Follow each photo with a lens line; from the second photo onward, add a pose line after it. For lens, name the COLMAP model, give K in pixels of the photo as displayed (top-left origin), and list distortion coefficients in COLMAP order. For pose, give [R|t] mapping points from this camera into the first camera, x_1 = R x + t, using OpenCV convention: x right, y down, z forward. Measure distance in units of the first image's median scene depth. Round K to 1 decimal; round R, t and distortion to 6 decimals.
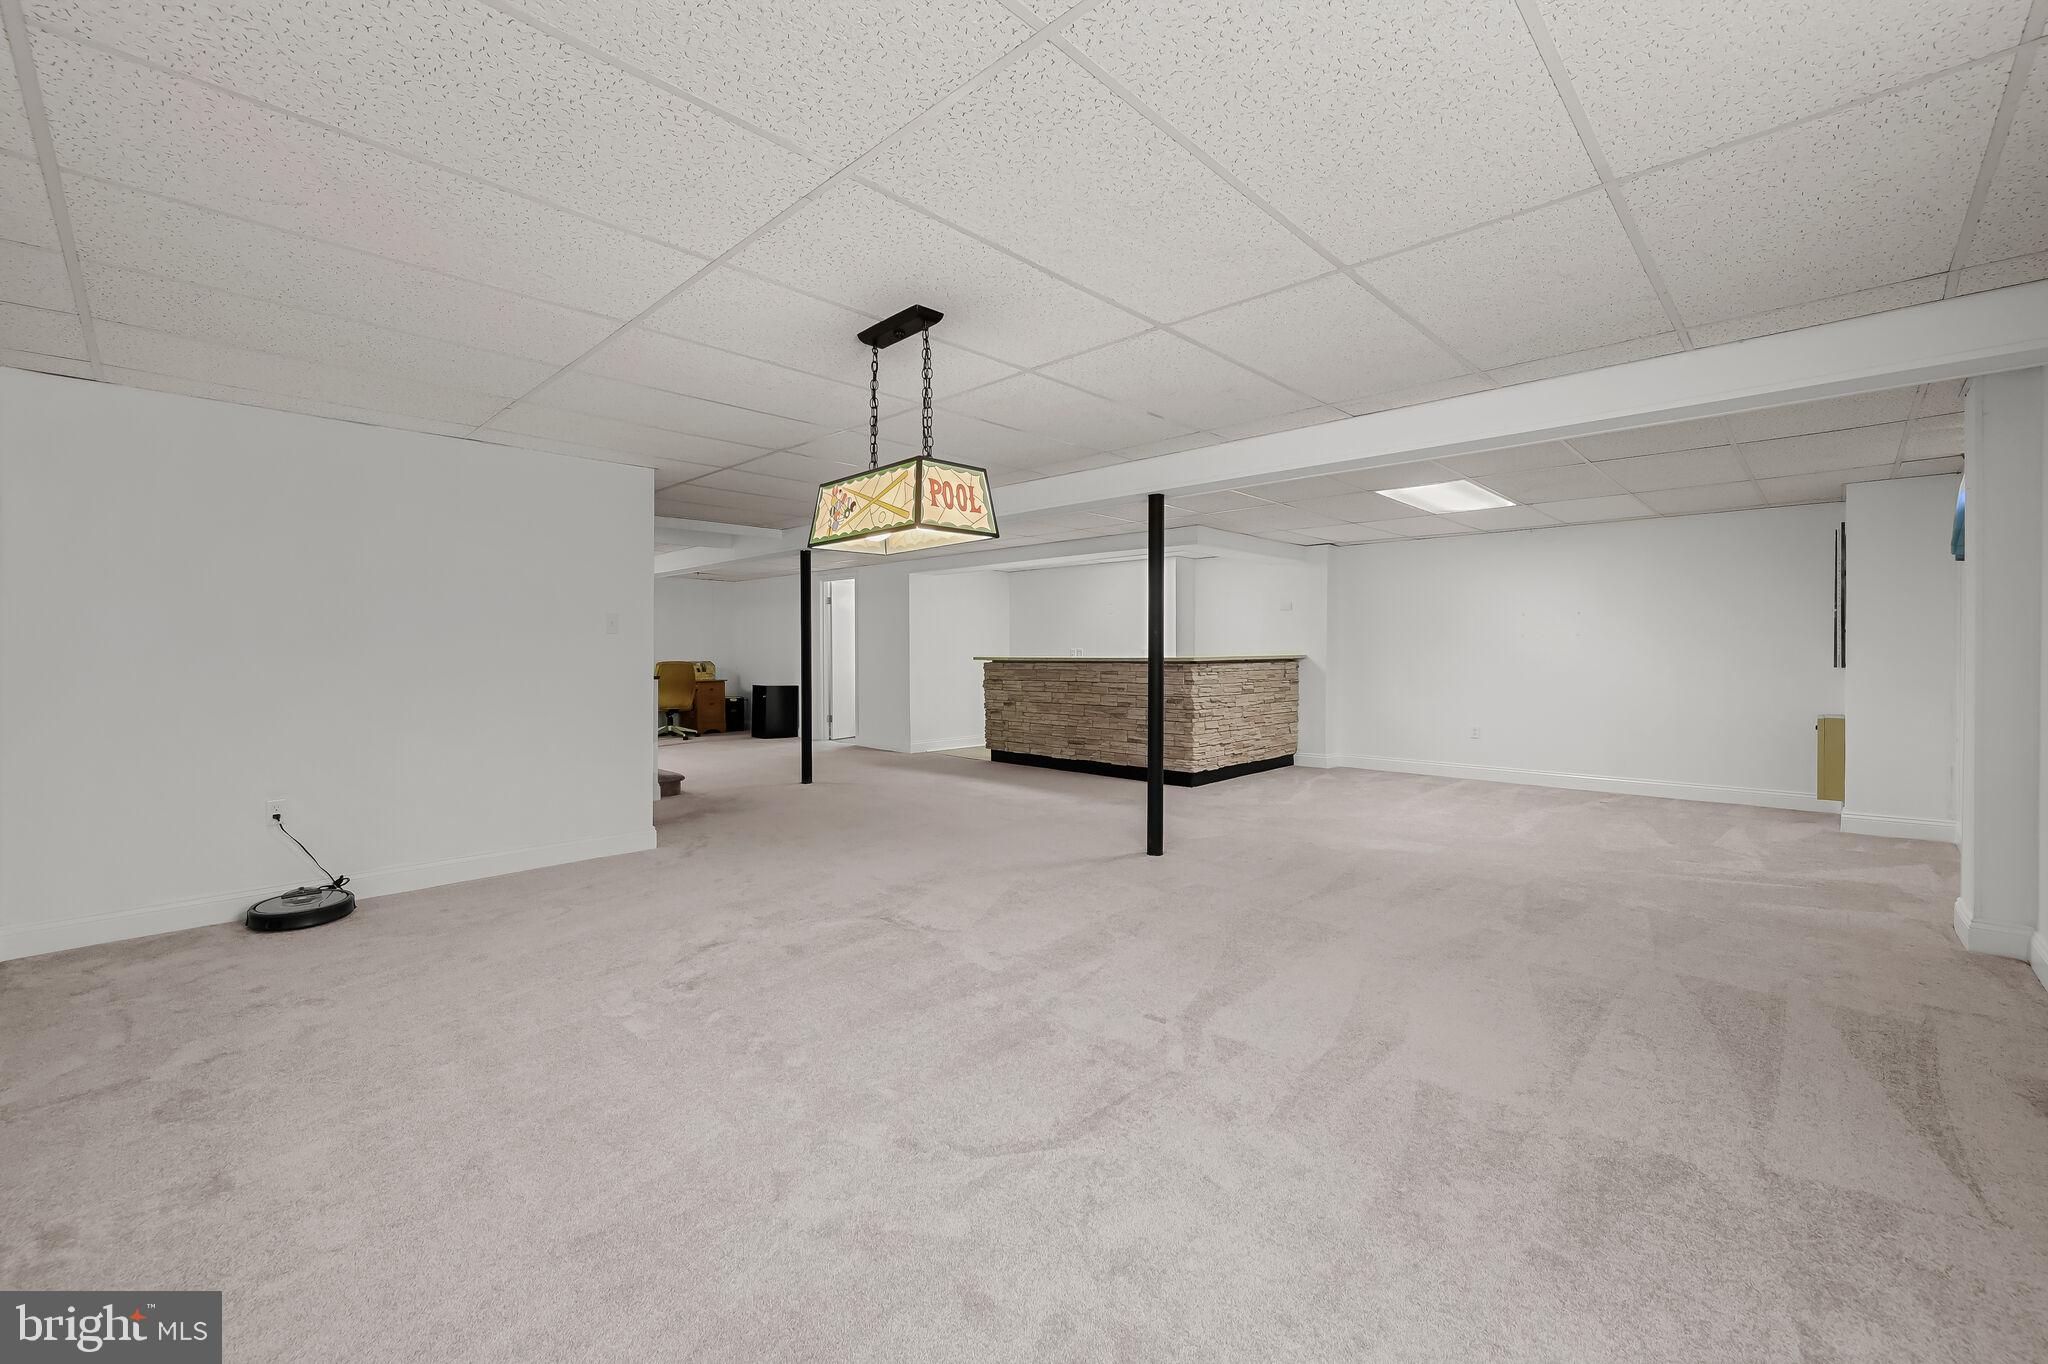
lens RADIAL K [[834.7, 0, 1030.3], [0, 834.7, 676.2], [0, 0, 1]] dist [0.003406, 0.000231]
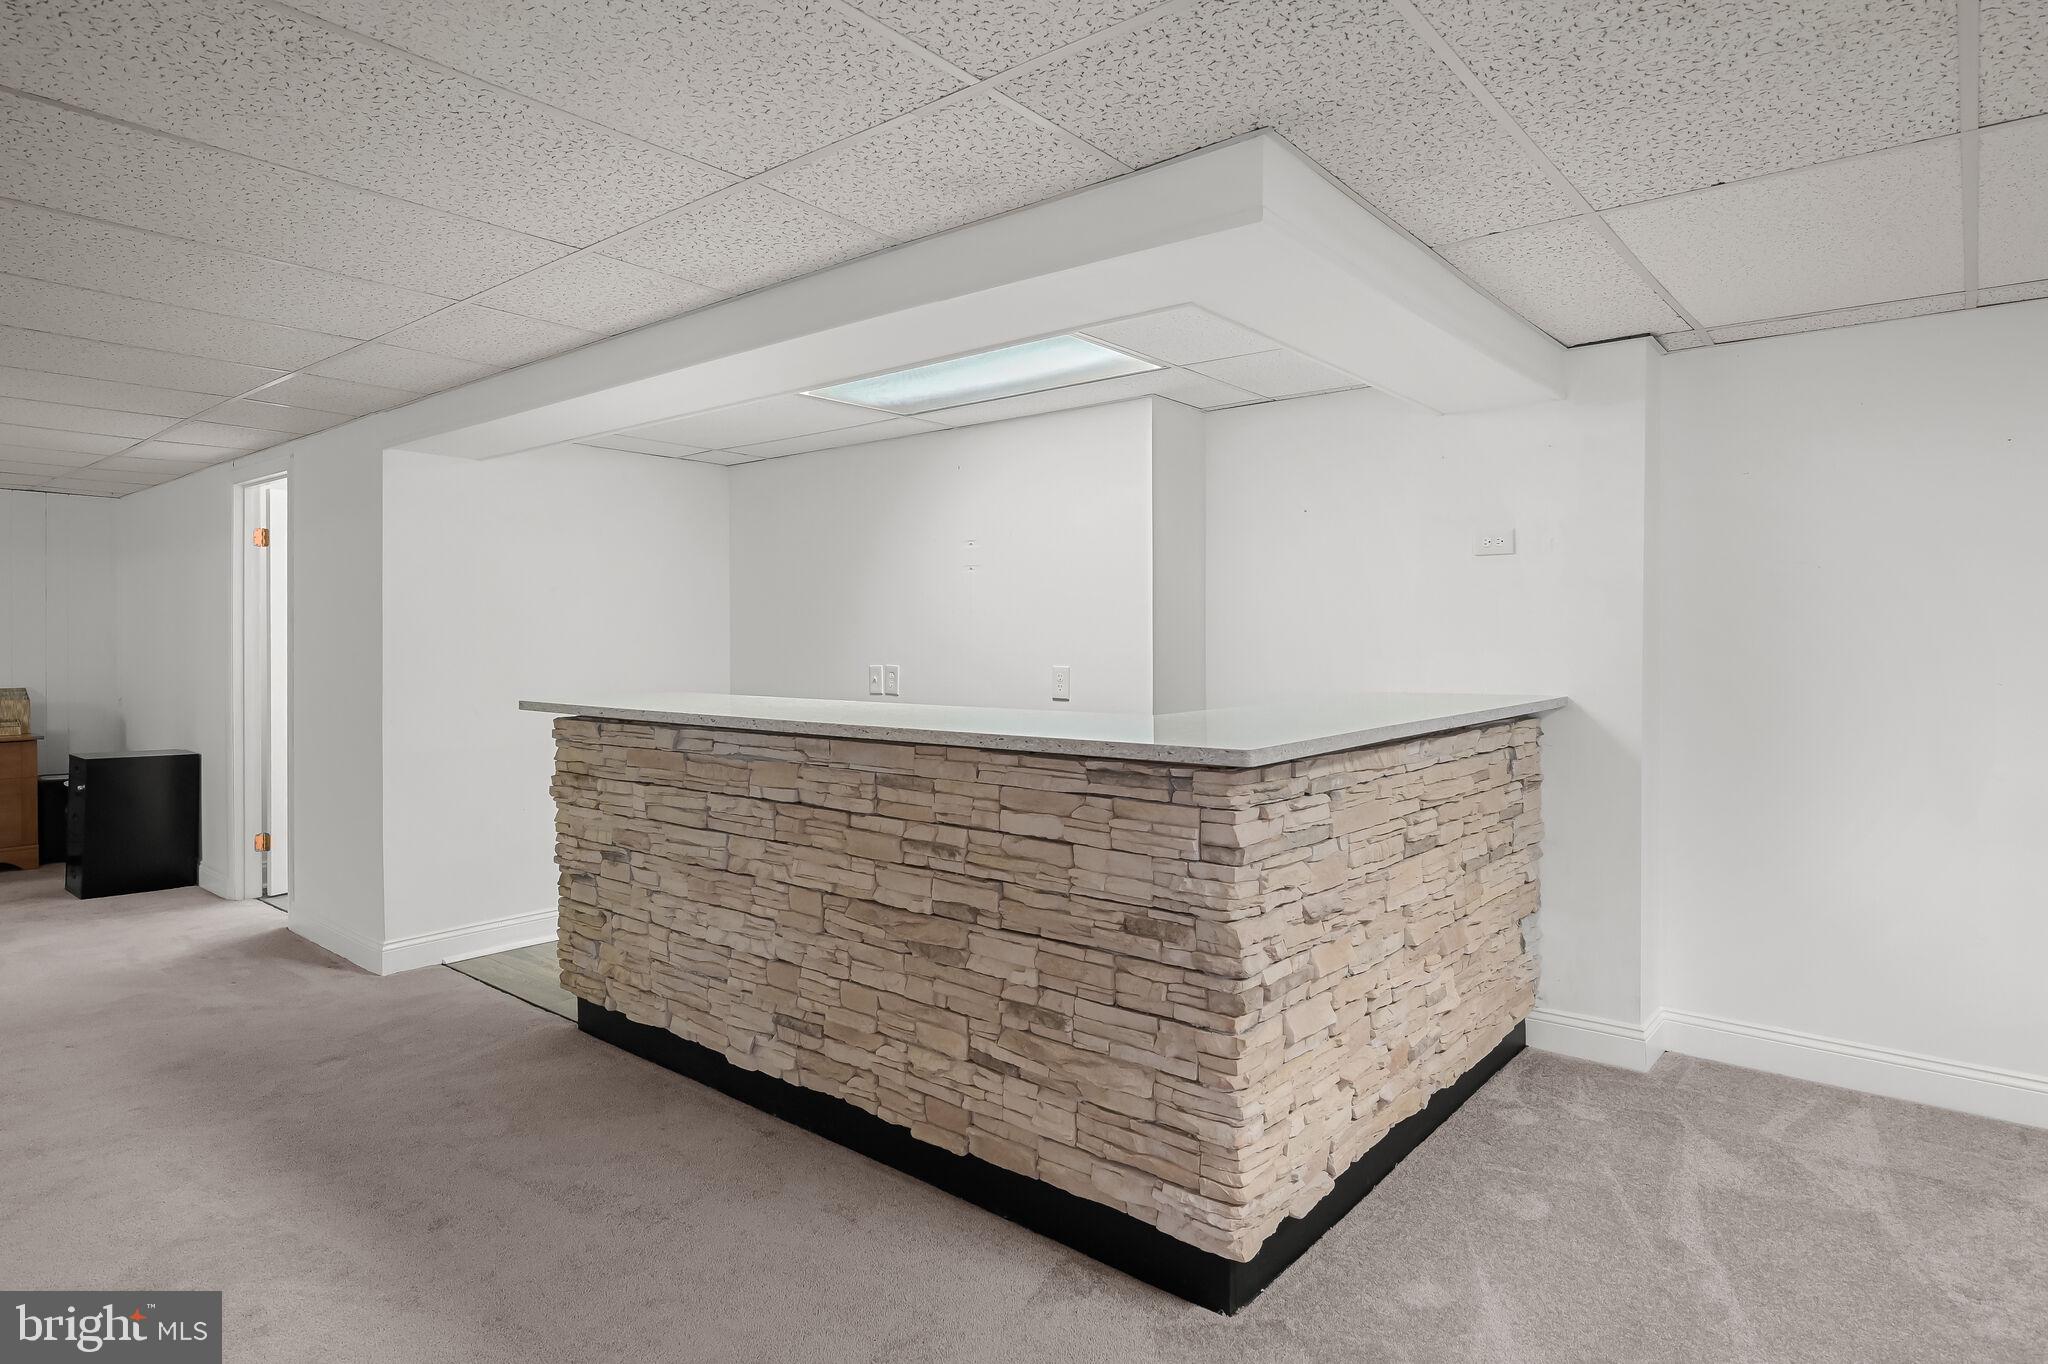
lens RADIAL K [[1122.9, 0, 1022.4], [0, 1122.9, 667.0], [0, 0, 1]] dist [0.000758, 0.000015]
pose [[0.998237, 0.000921, 0.059348, 0.105384], [-0.000499, 0.999975, -0.007115, -0.035777], [-0.059353, 0.007073, 0.998212, 0.619531]]
